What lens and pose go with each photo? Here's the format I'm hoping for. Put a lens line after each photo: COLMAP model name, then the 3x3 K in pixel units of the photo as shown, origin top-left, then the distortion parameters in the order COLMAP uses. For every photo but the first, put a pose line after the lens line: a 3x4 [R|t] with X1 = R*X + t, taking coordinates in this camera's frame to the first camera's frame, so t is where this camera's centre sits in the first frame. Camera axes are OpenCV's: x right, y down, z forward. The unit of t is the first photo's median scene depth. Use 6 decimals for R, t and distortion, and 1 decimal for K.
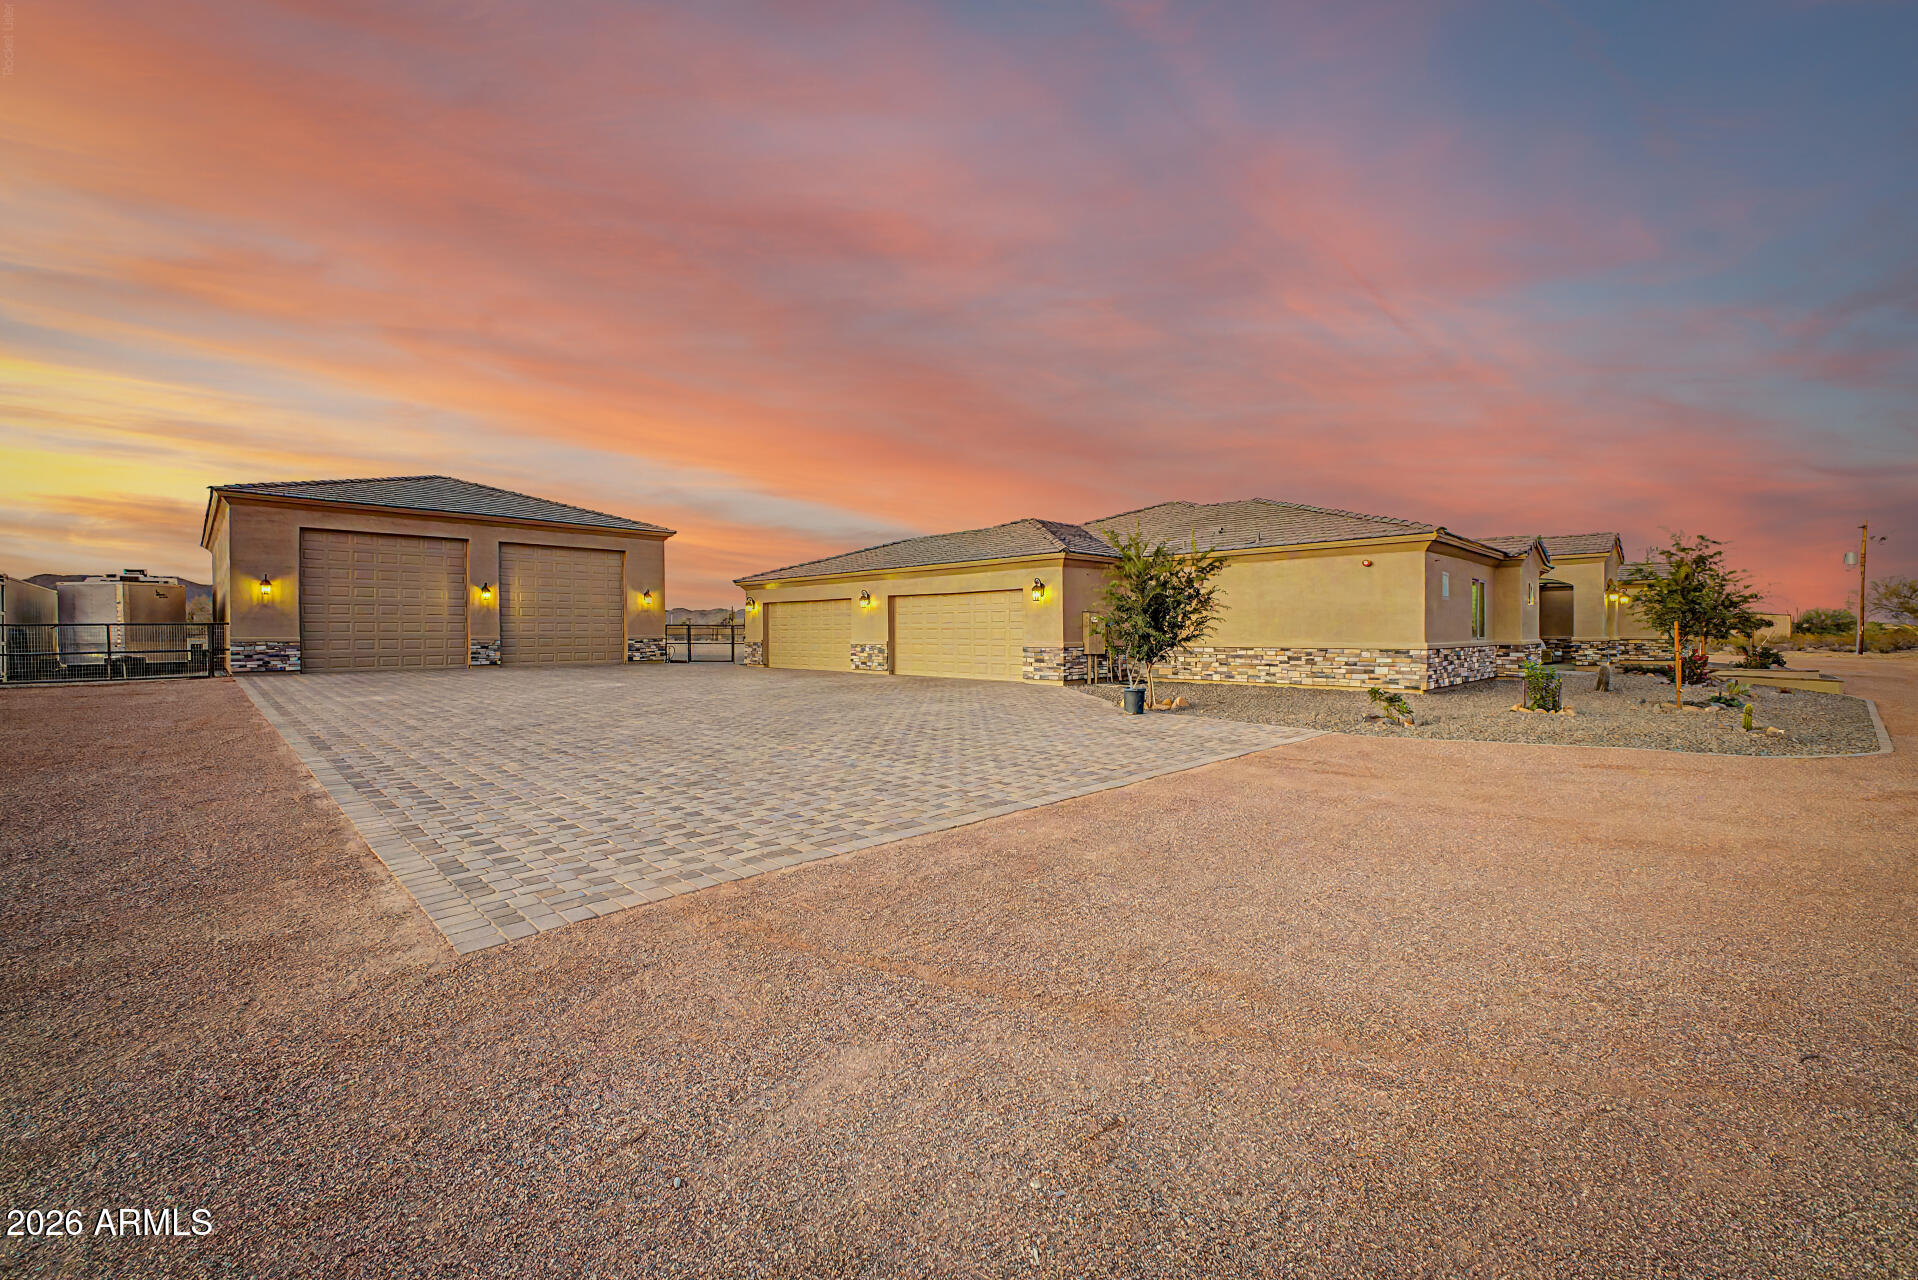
lens RADIAL K [[771.5, 0, 947.4], [0, 771.5, 630.7], [0, 0, 1]] dist [0.007994, 0.000409]
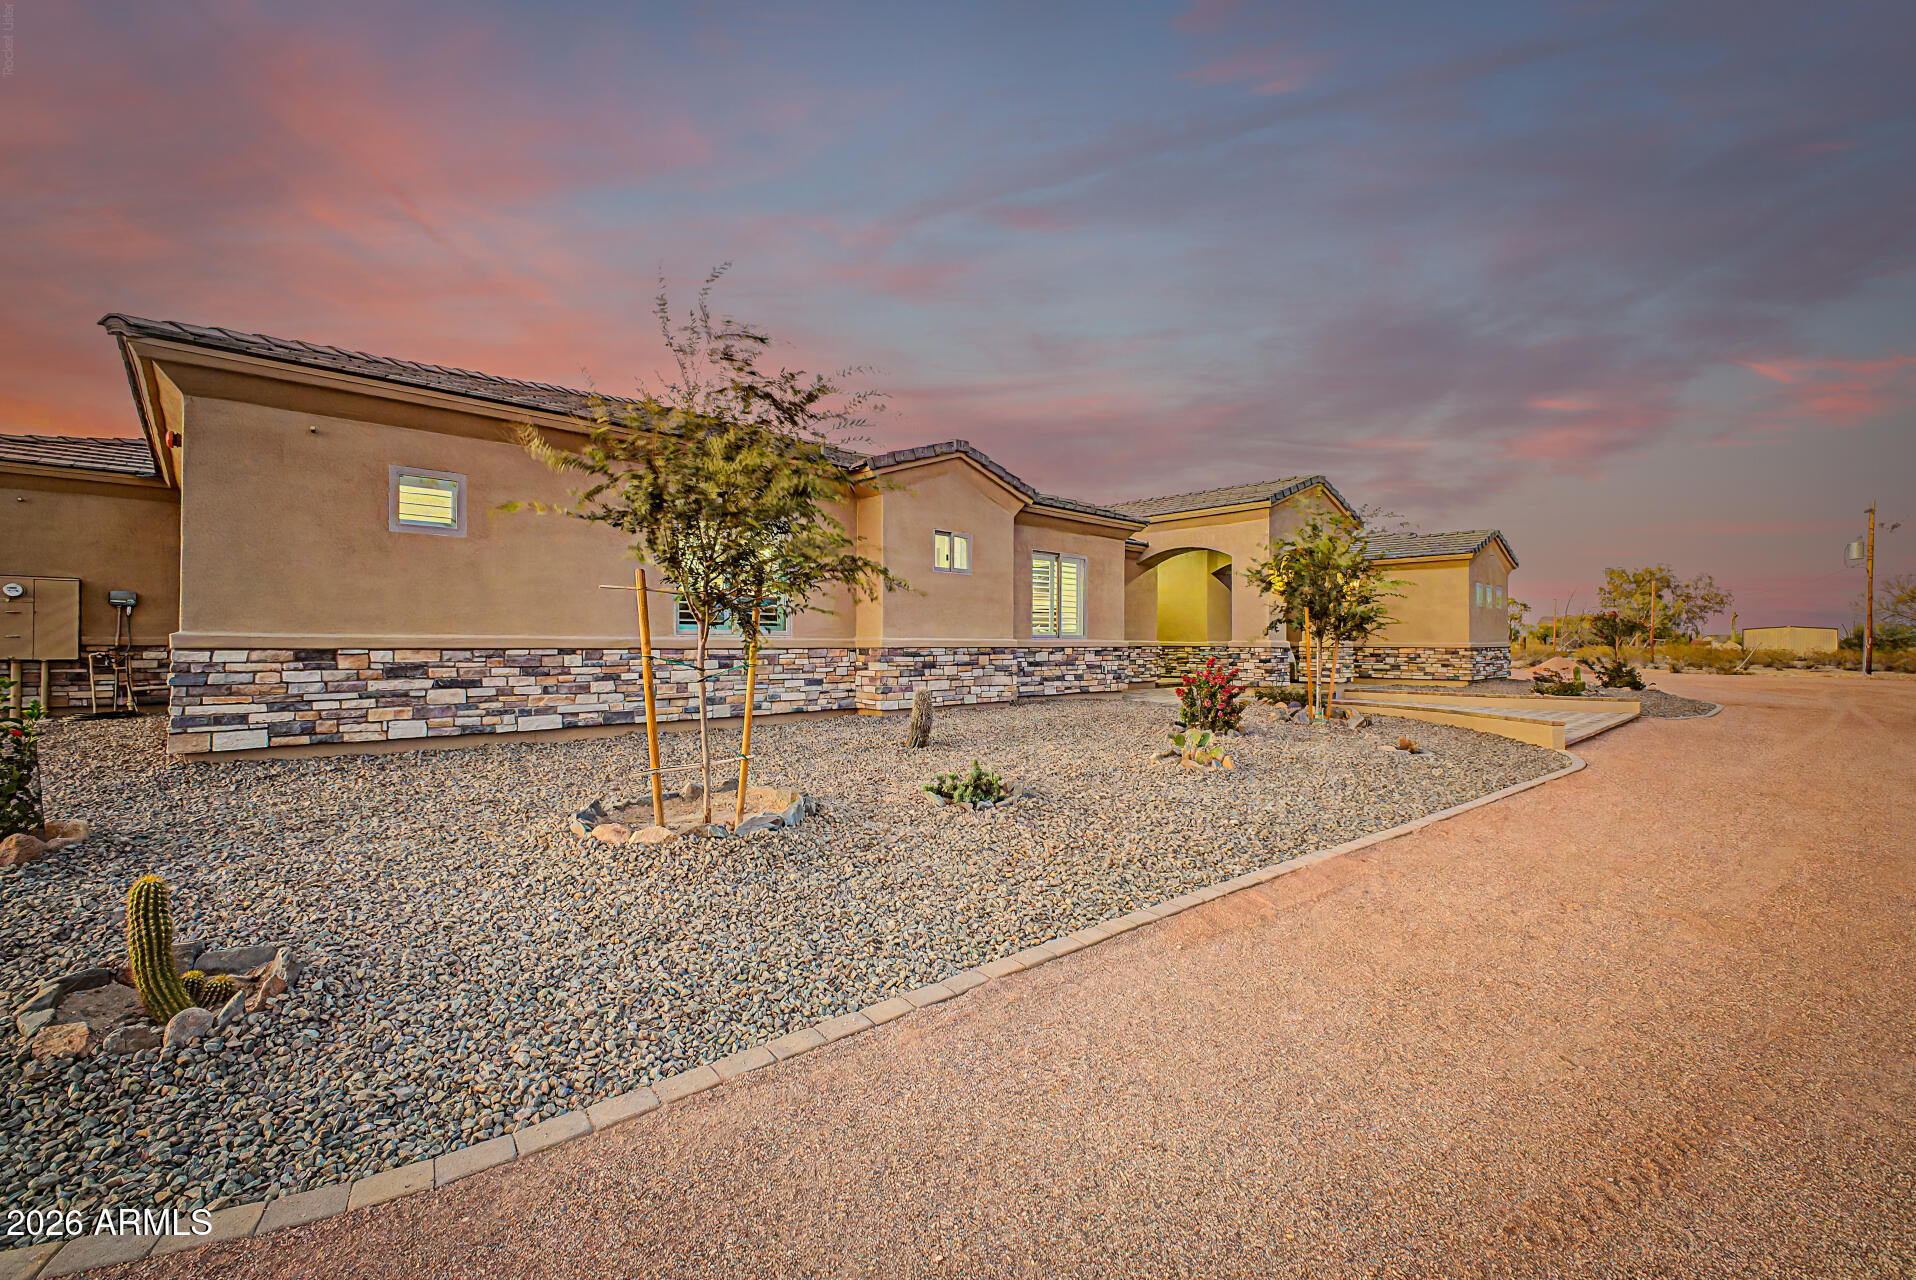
lens RADIAL K [[771.1, 0, 957.5], [0, 771.1, 656.8], [0, 0, 1]] dist [0.018550, -0.003039]
pose [[0.999372, 0.006335, -0.034862, 0.728034], [-0.005743, 0.999838, 0.017044, 0.014109], [0.034964, -0.016833, 0.999247, 0.448270]]
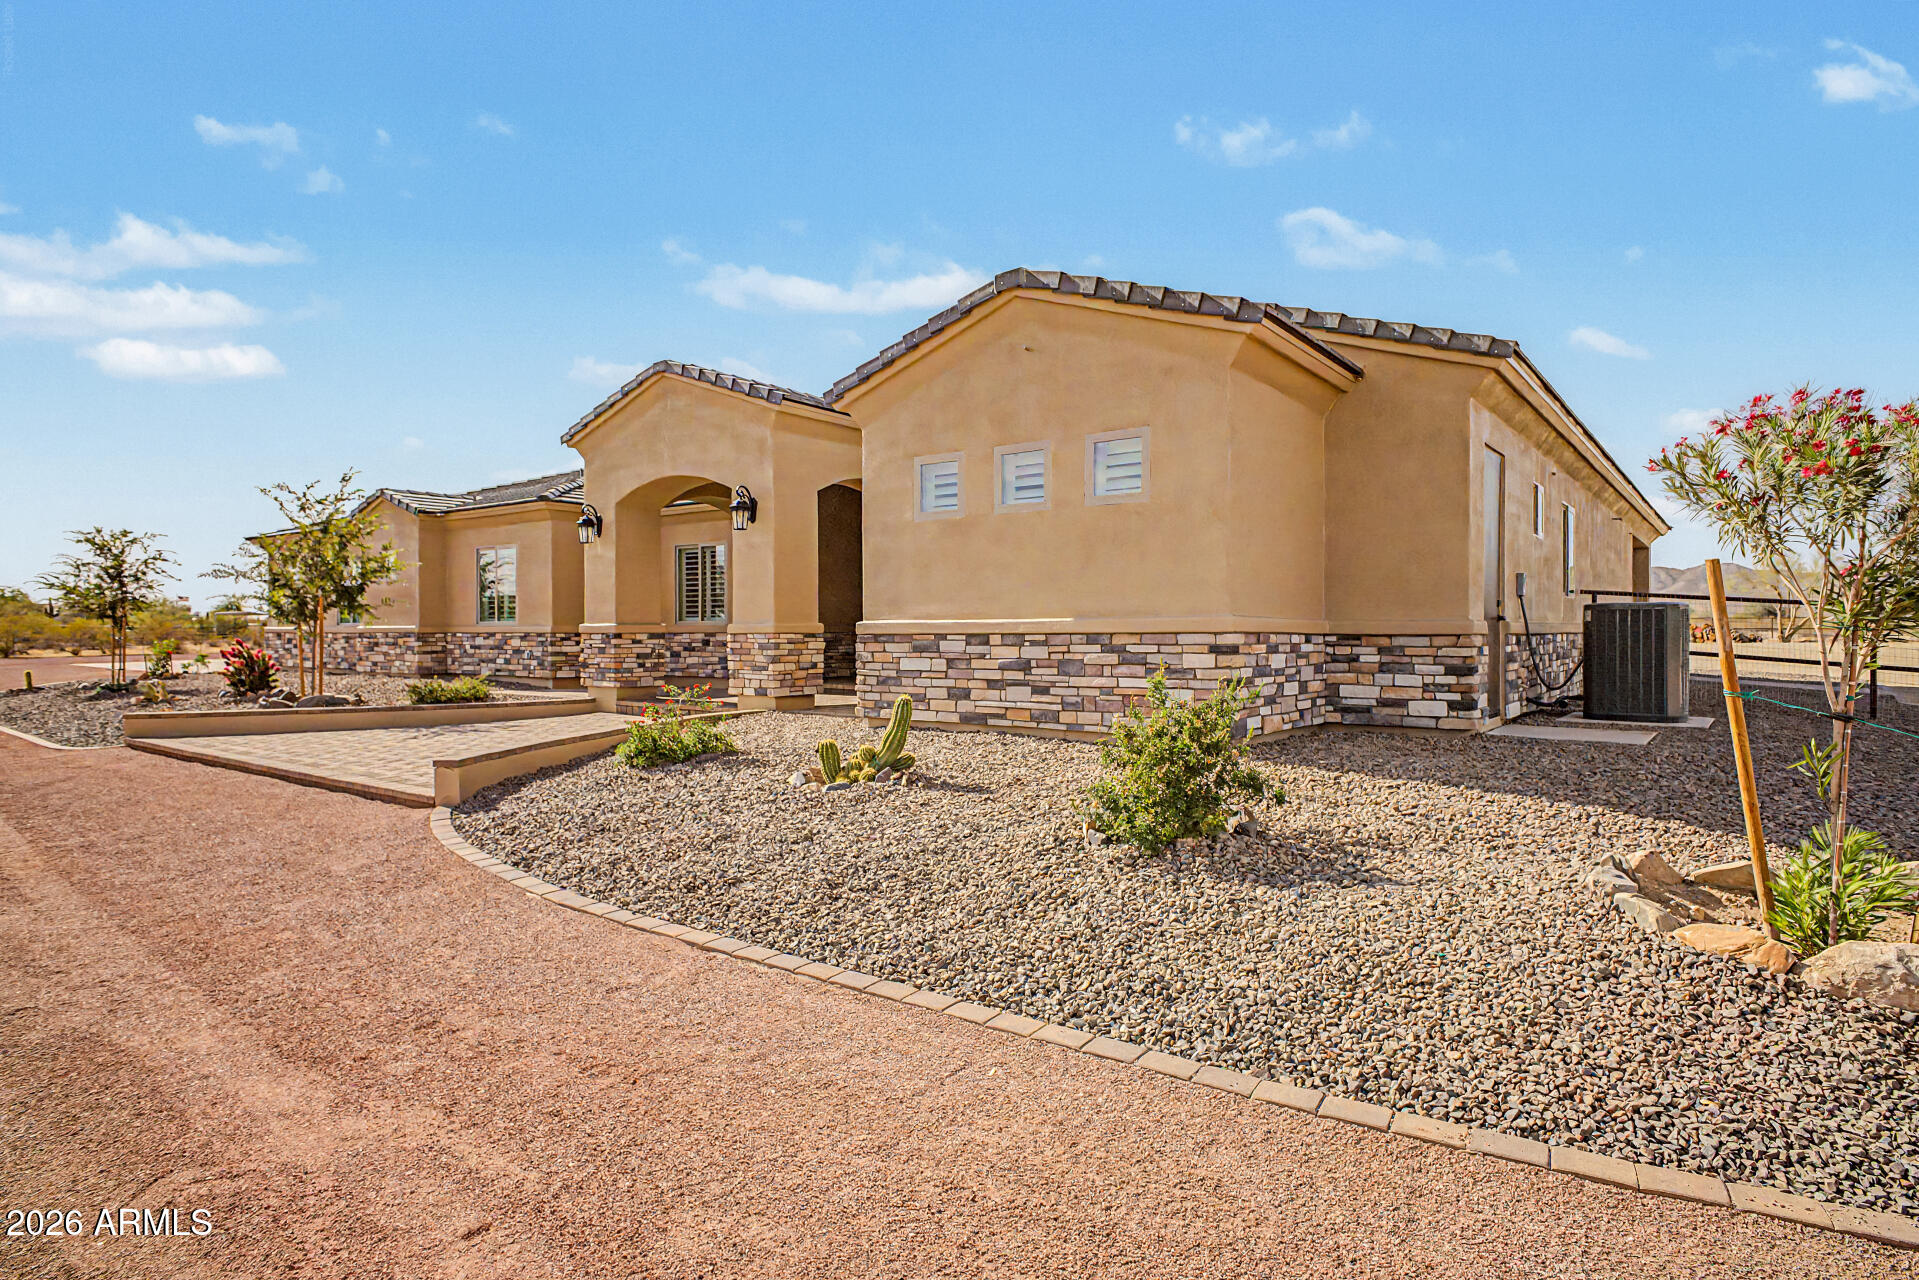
lens RADIAL K [[1031.6, 0, 966.9], [0, 1031.6, 632.0], [0, 0, 1]] dist [0.017485, -0.002050]
pose [[0.144313, 0.002019, -0.989530, 1.734204], [-0.000634, 0.999998, 0.001947, 0.013945], [0.989532, 0.000347, 0.144314, 1.336083]]
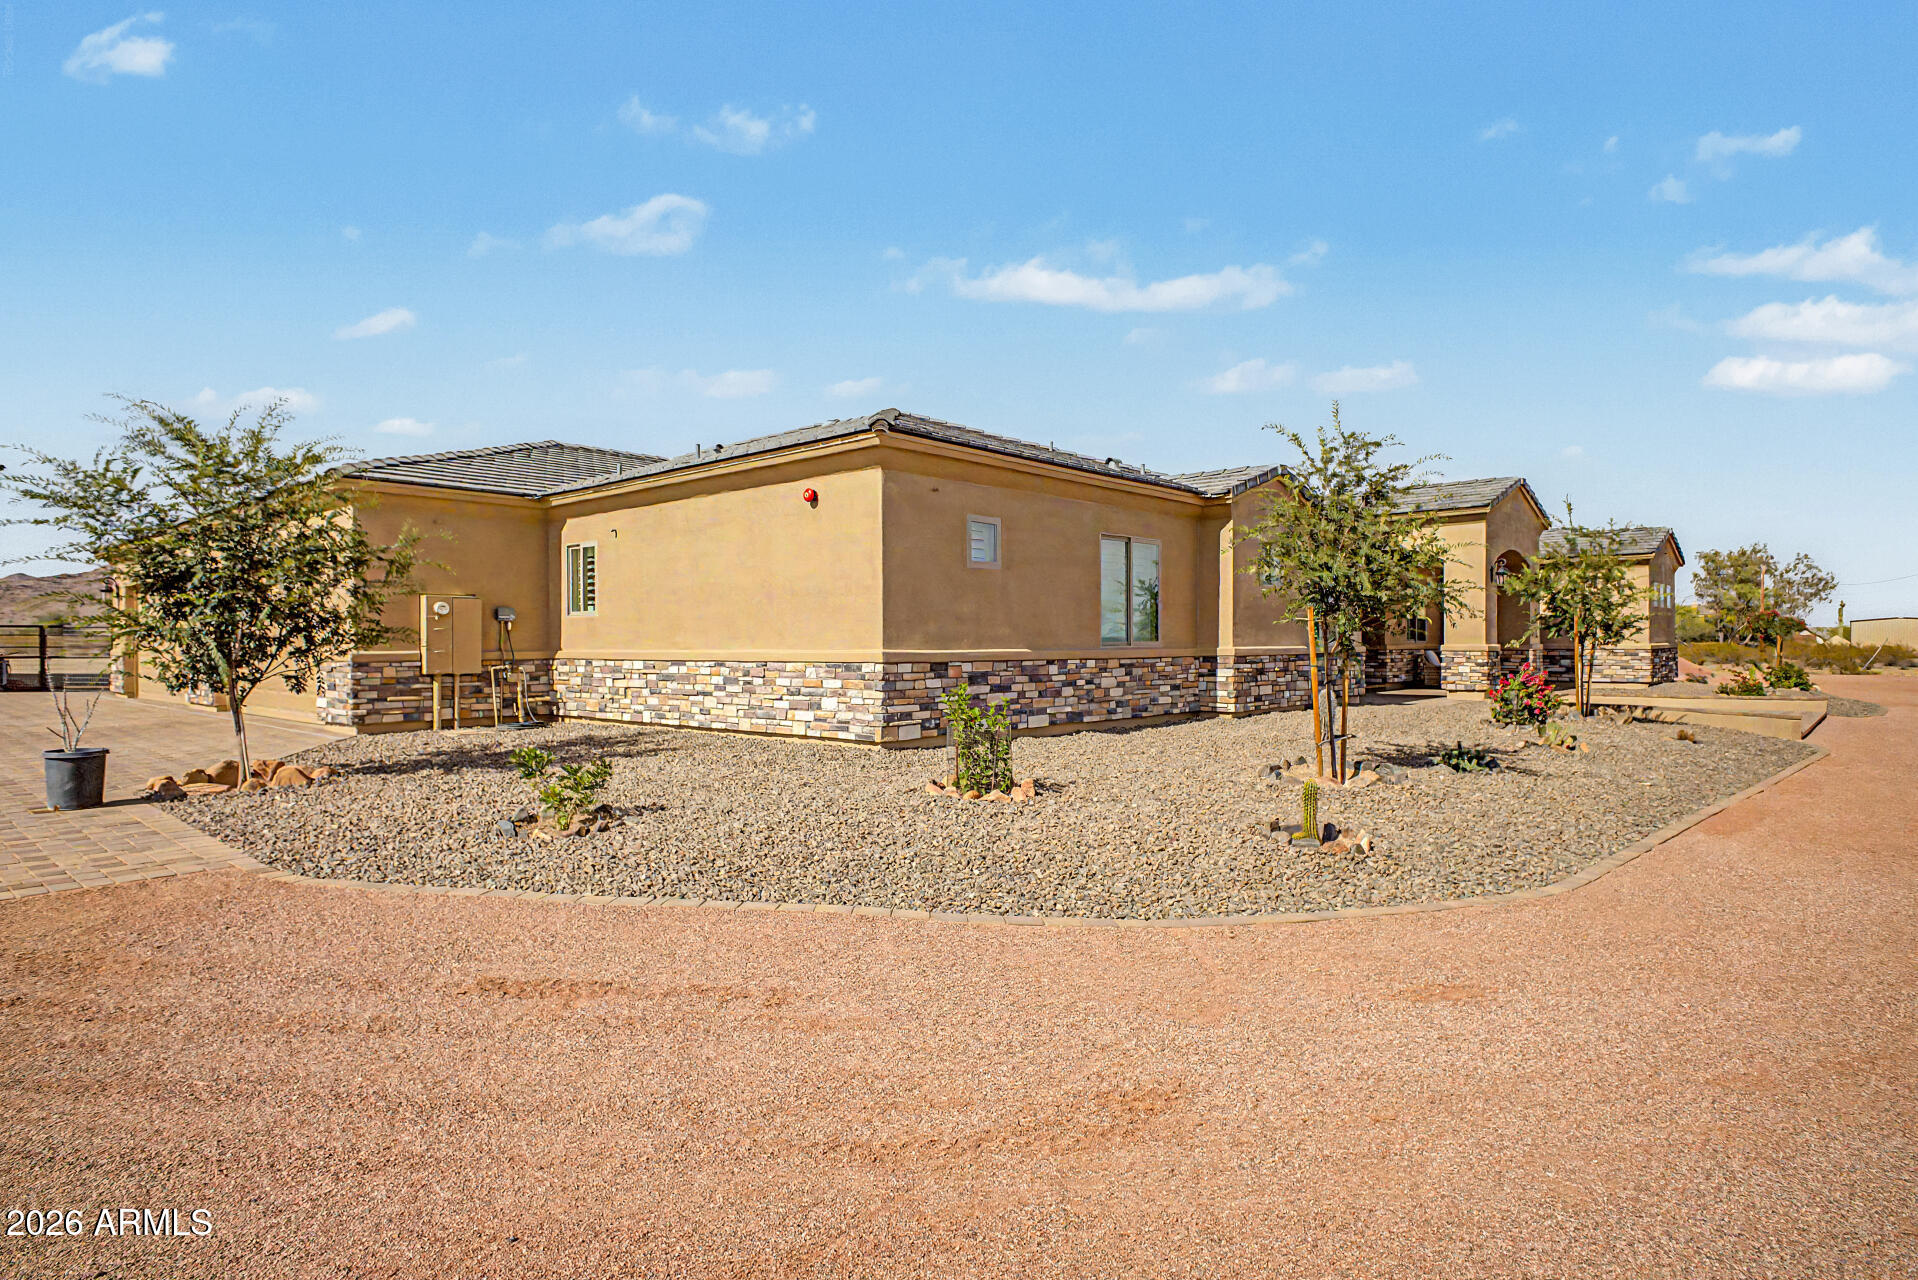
lens RADIAL K [[1031.0, 0, 972.7], [0, 1031.0, 648.4], [0, 0, 1]] dist [0.017485, -0.002050]
pose [[0.998534, -0.001471, 0.054107, 0.458314], [0.001281, 0.999993, 0.003540, 0.009317], [-0.054112, -0.003465, 0.998529, 0.232656]]
